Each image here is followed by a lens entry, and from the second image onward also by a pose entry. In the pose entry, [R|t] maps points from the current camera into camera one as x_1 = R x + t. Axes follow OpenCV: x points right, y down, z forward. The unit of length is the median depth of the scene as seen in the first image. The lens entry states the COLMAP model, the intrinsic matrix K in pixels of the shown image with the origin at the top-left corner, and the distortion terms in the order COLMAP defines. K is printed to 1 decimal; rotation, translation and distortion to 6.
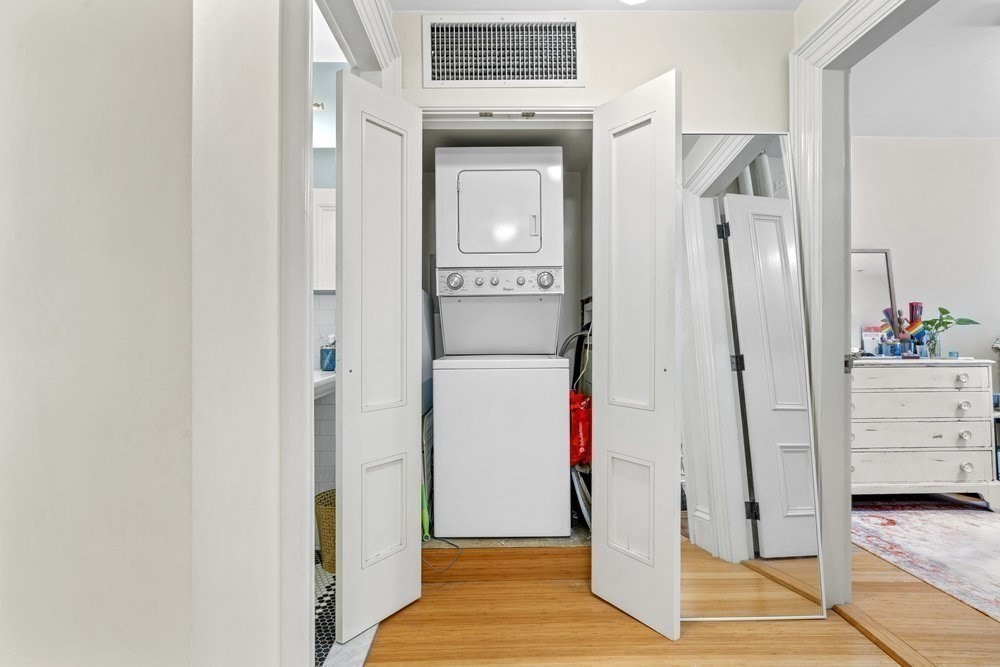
lens RADIAL K [[483.7, 0, 498.1], [0, 483.7, 330.8], [0, 0, 1]] dist [0.000613, 0.001229]
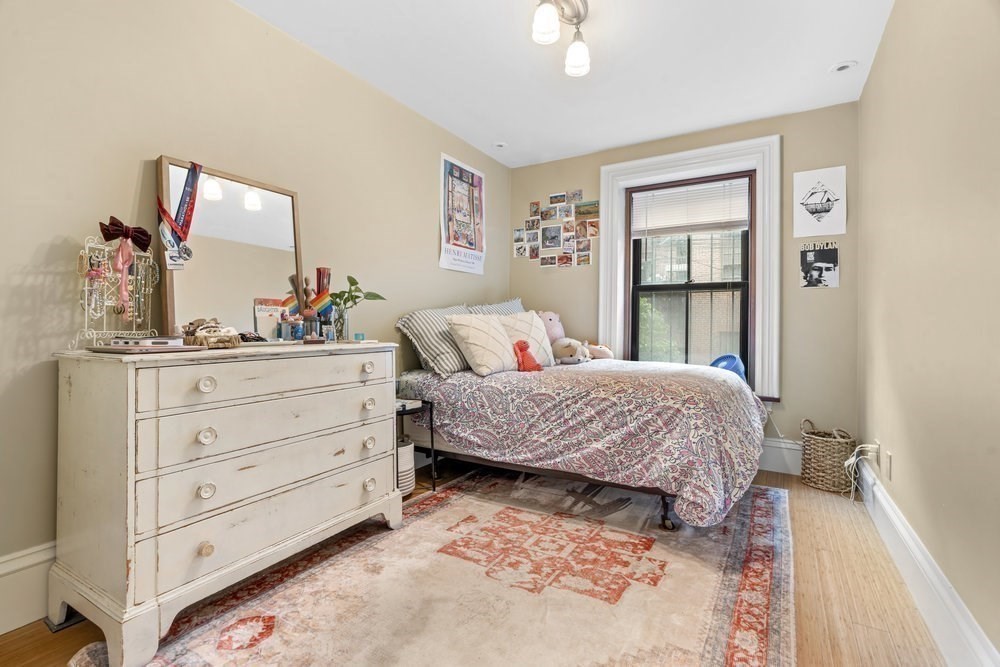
lens RADIAL K [[463.6, 0, 501.4], [0, 463.6, 324.7], [0, 0, 1]] dist [0.000641, 0.000200]
pose [[0.517803, 0.009750, 0.855445, 0.404527], [-0.020239, 0.999795, 0.000855, 0.023231], [-0.855261, -0.017756, 0.517894, 0.405632]]
